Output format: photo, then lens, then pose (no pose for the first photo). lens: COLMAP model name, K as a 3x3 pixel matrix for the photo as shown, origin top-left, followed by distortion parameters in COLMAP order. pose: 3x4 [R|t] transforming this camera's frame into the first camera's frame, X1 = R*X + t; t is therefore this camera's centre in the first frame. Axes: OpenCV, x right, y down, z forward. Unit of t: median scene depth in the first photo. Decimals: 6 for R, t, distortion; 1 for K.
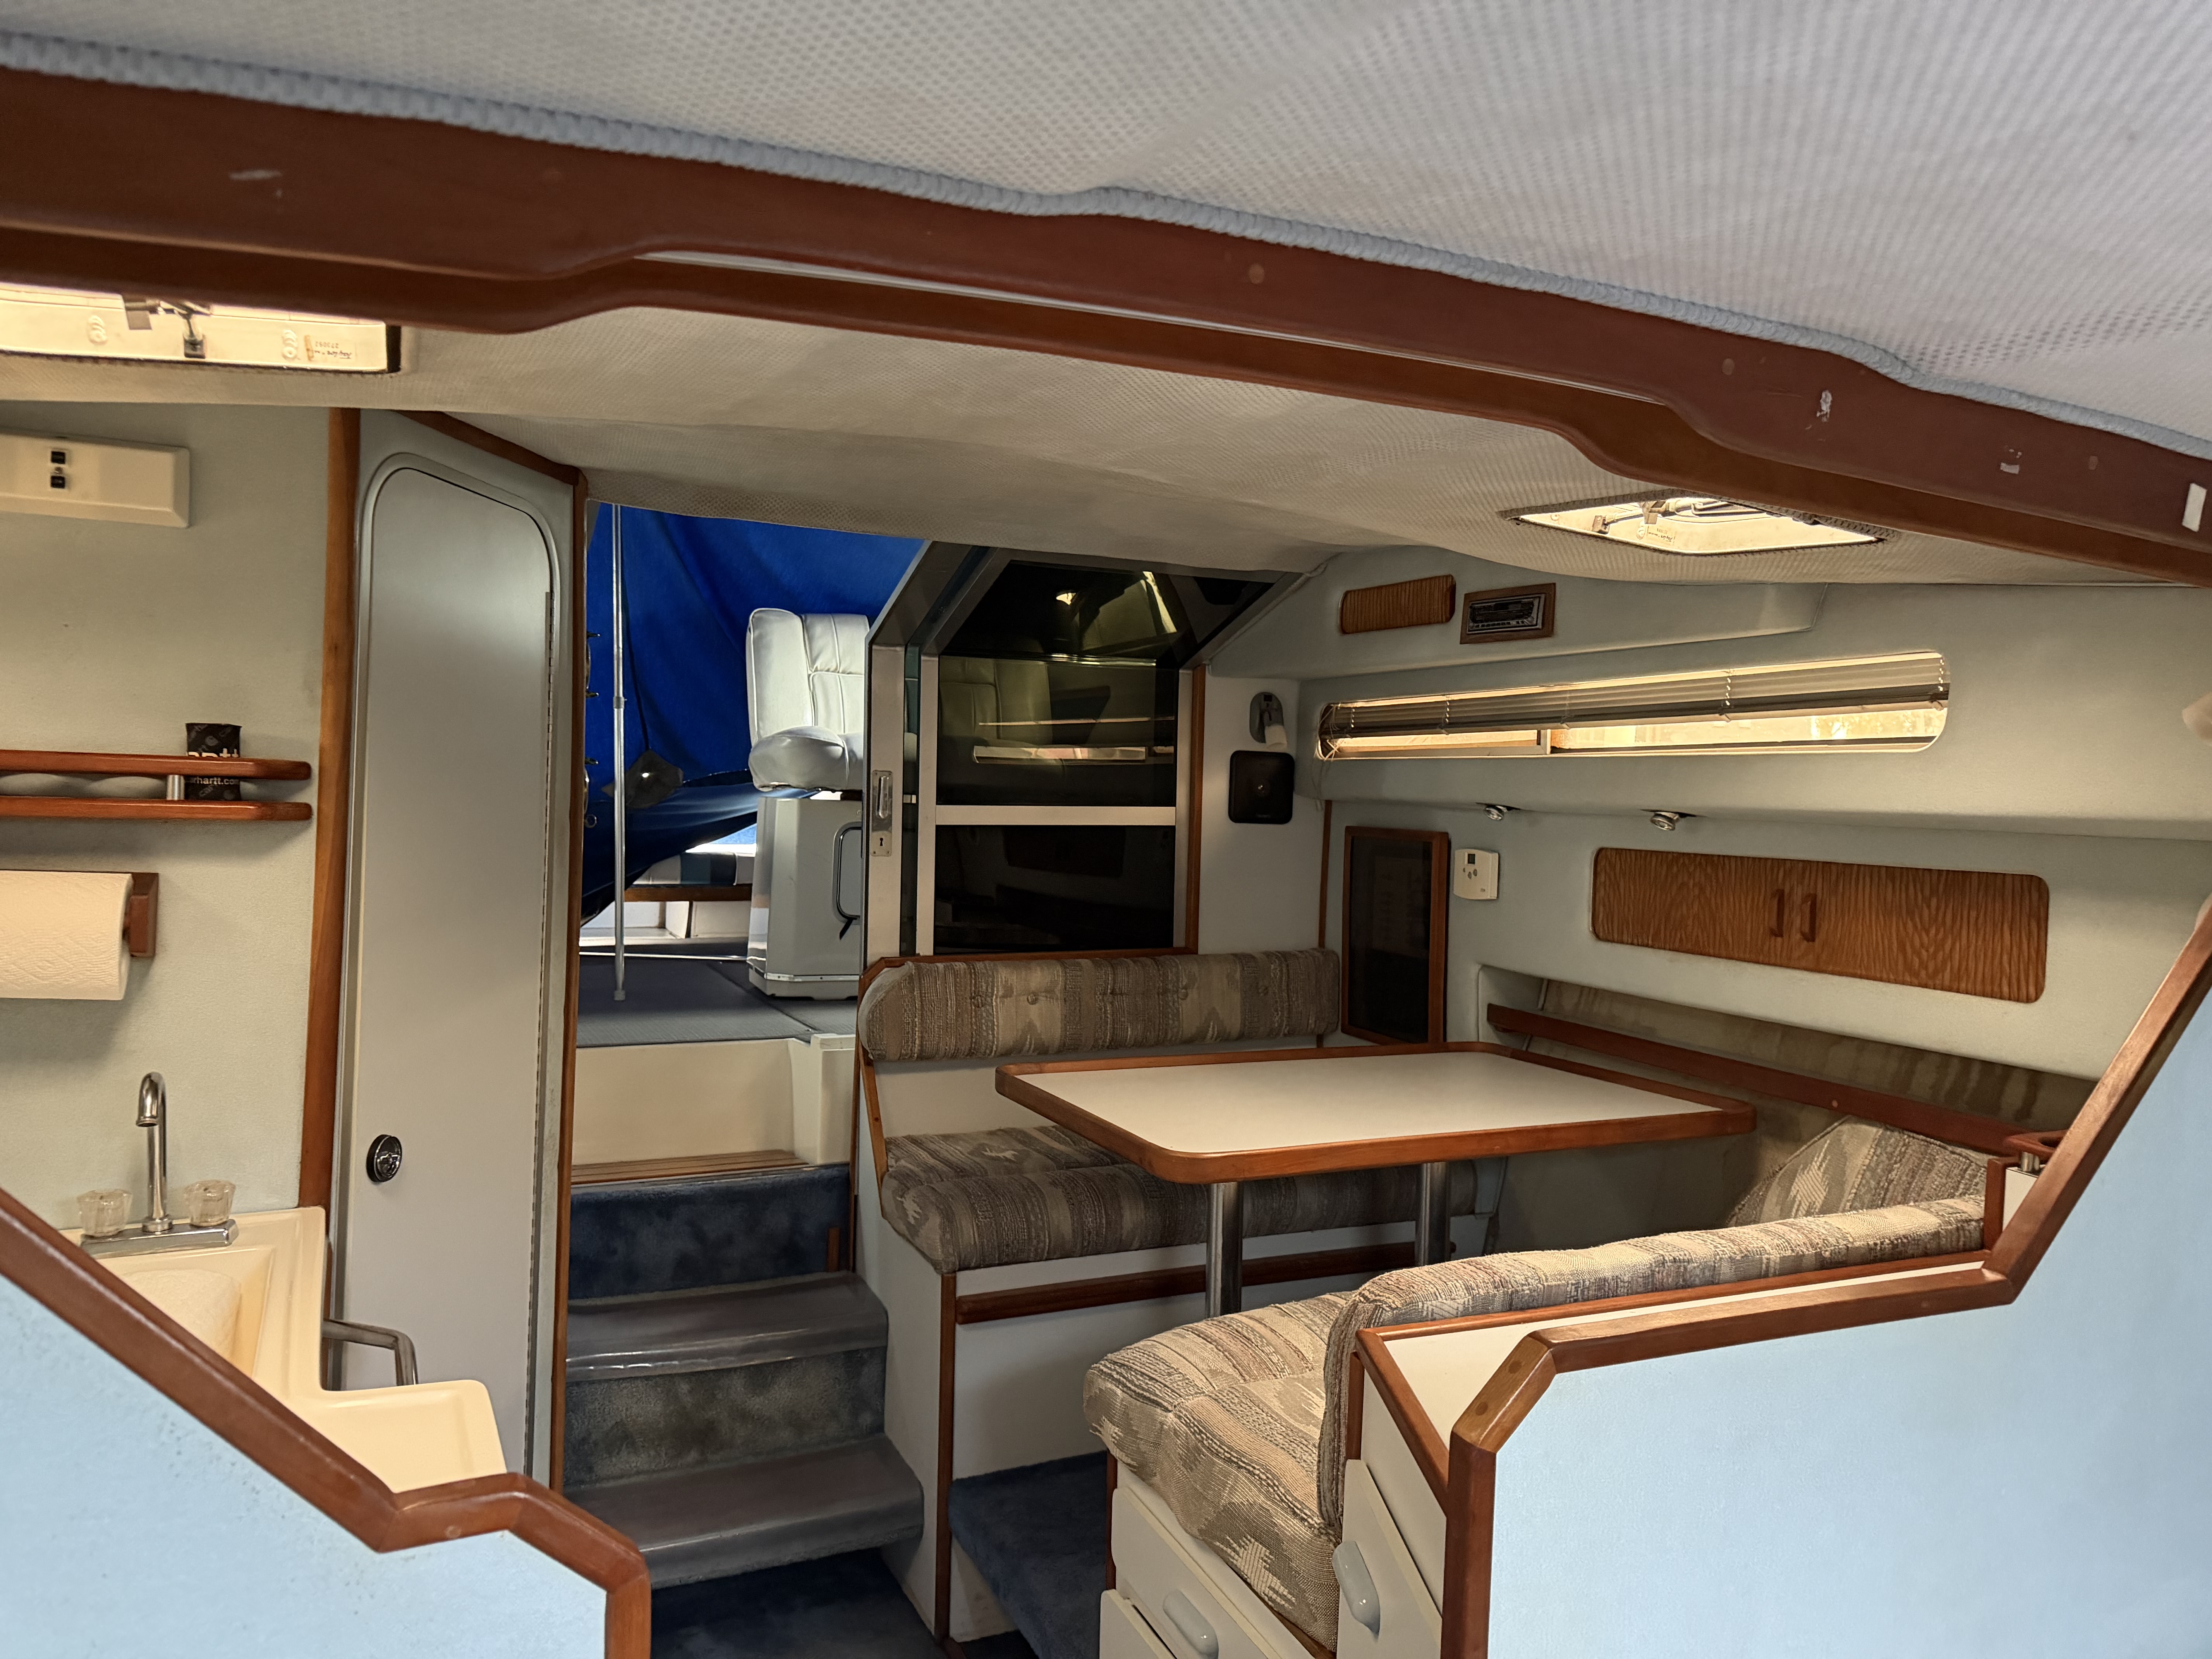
lens RADIAL K [[1553.2, 0, 1115.9], [0, 1553.2, 816.5], [0, 0, 1]] dist [0.056483, -0.062412]
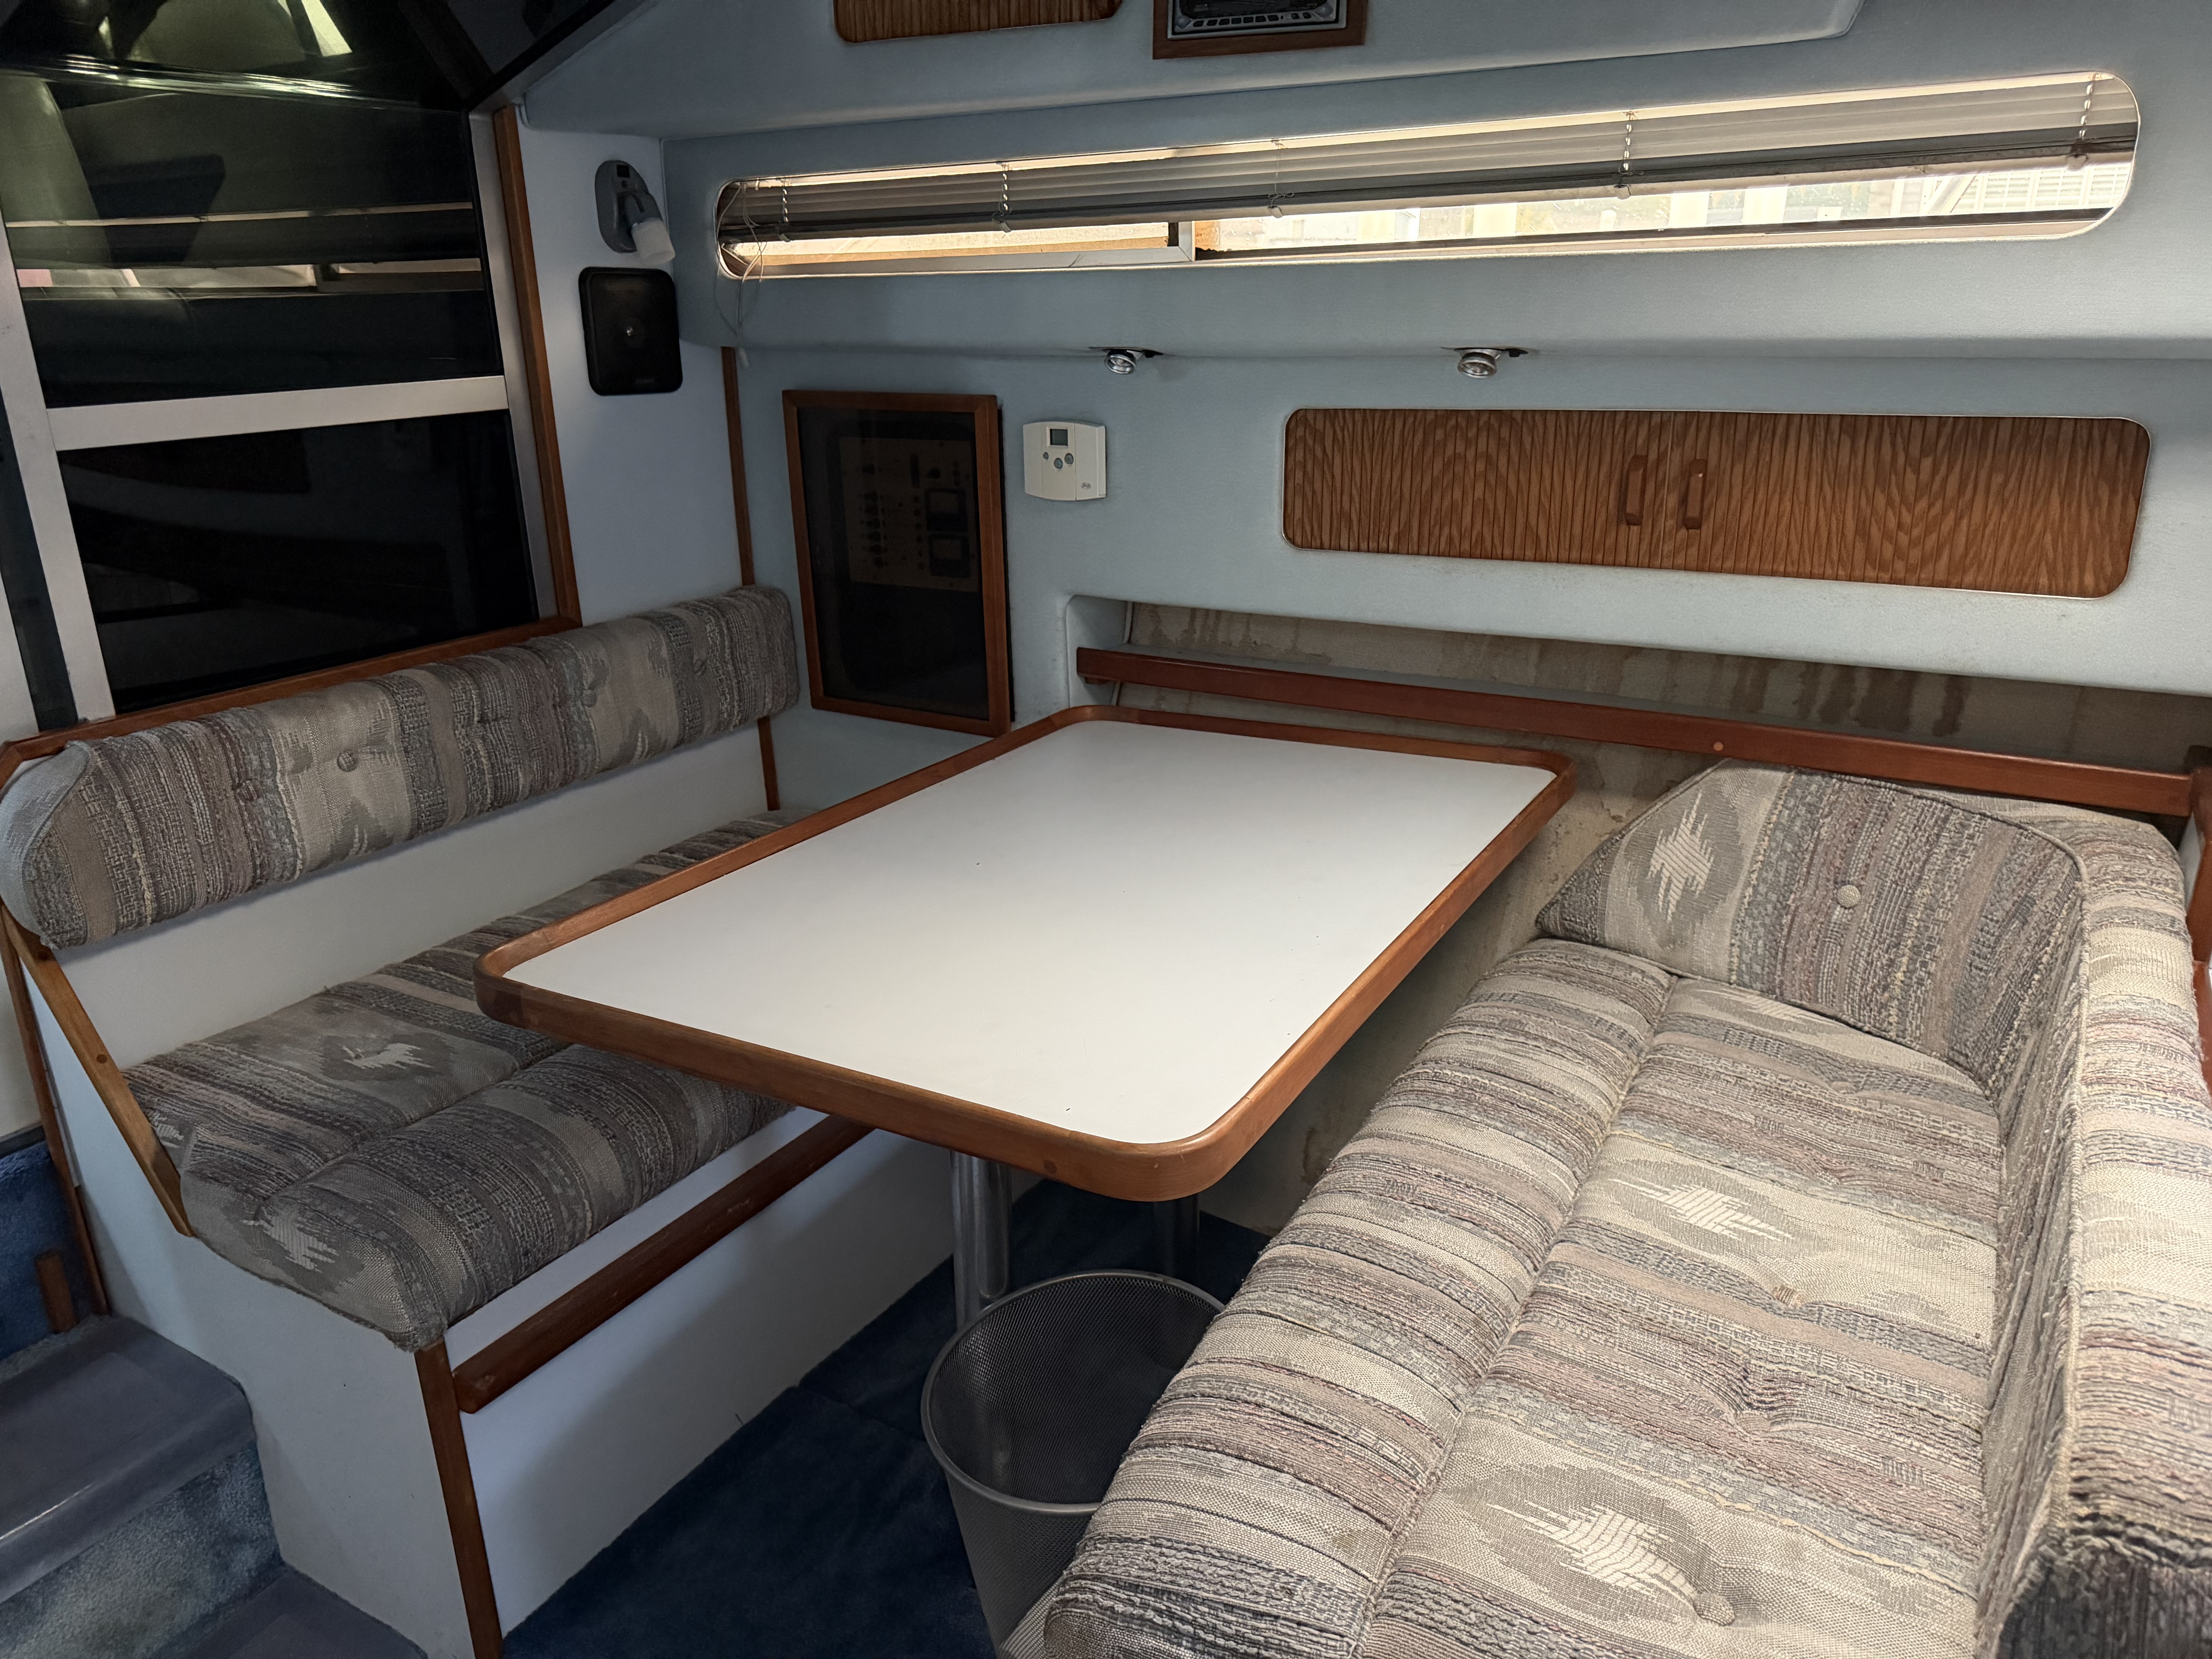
lens RADIAL K [[1553.2, 0, 1114.1], [0, 1553.2, 845.2], [0, 0, 1]] dist [0.056483, -0.062412]
pose [[0.820637, -0.221991, 0.526569, -0.152382], [0.048305, 0.945111, 0.323159, -0.023658], [-0.569404, -0.239760, 0.786317, 0.471665]]
